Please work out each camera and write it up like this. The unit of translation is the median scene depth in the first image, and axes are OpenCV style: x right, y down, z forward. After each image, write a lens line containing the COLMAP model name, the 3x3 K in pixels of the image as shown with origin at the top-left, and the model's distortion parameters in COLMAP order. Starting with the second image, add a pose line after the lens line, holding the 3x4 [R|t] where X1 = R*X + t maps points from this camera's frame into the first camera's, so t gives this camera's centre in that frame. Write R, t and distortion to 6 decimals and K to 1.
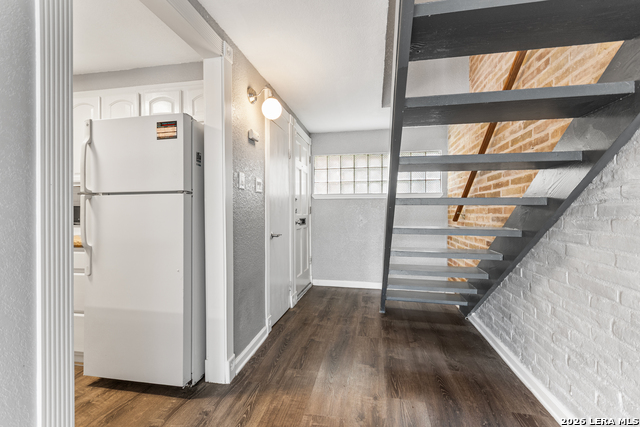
lens RADIAL K [[283.8, 0, 317.2], [0, 283.8, 216.8], [0, 0, 1]] dist [0.007326, 0.000046]
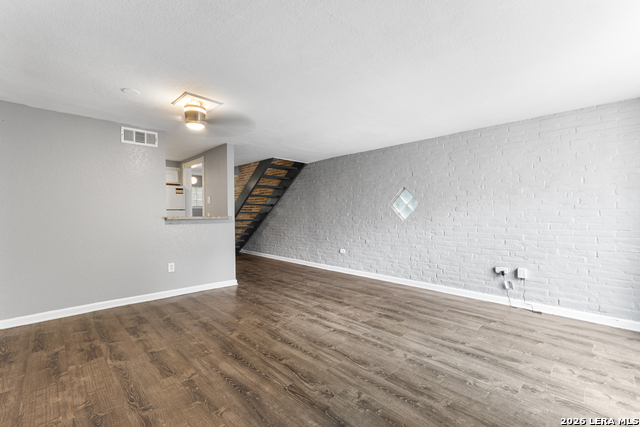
lens RADIAL K [[283.8, 0, 321.7], [0, 283.8, 216.6], [0, 0, 1]] dist [0.007326, 0.000046]
pose [[0.561404, -0.021031, 0.827274, -2.347318], [0.018374, 0.999747, 0.012947, -0.028907], [-0.827338, 0.007931, 0.561649, -2.223044]]
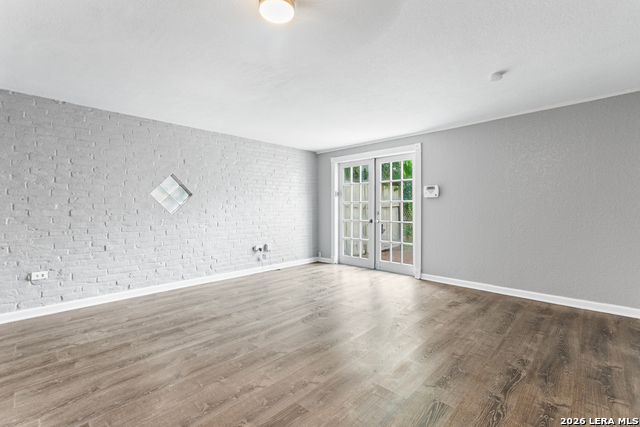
lens RADIAL K [[283.8, 0, 316.8], [0, 283.8, 208.2], [0, 0, 1]] dist [0.007326, 0.000046]
pose [[-0.841266, -0.004480, 0.540602, -1.896222], [0.004045, 0.999886, 0.014580, -0.016503], [-0.540606, 0.014452, -0.841152, -0.047025]]
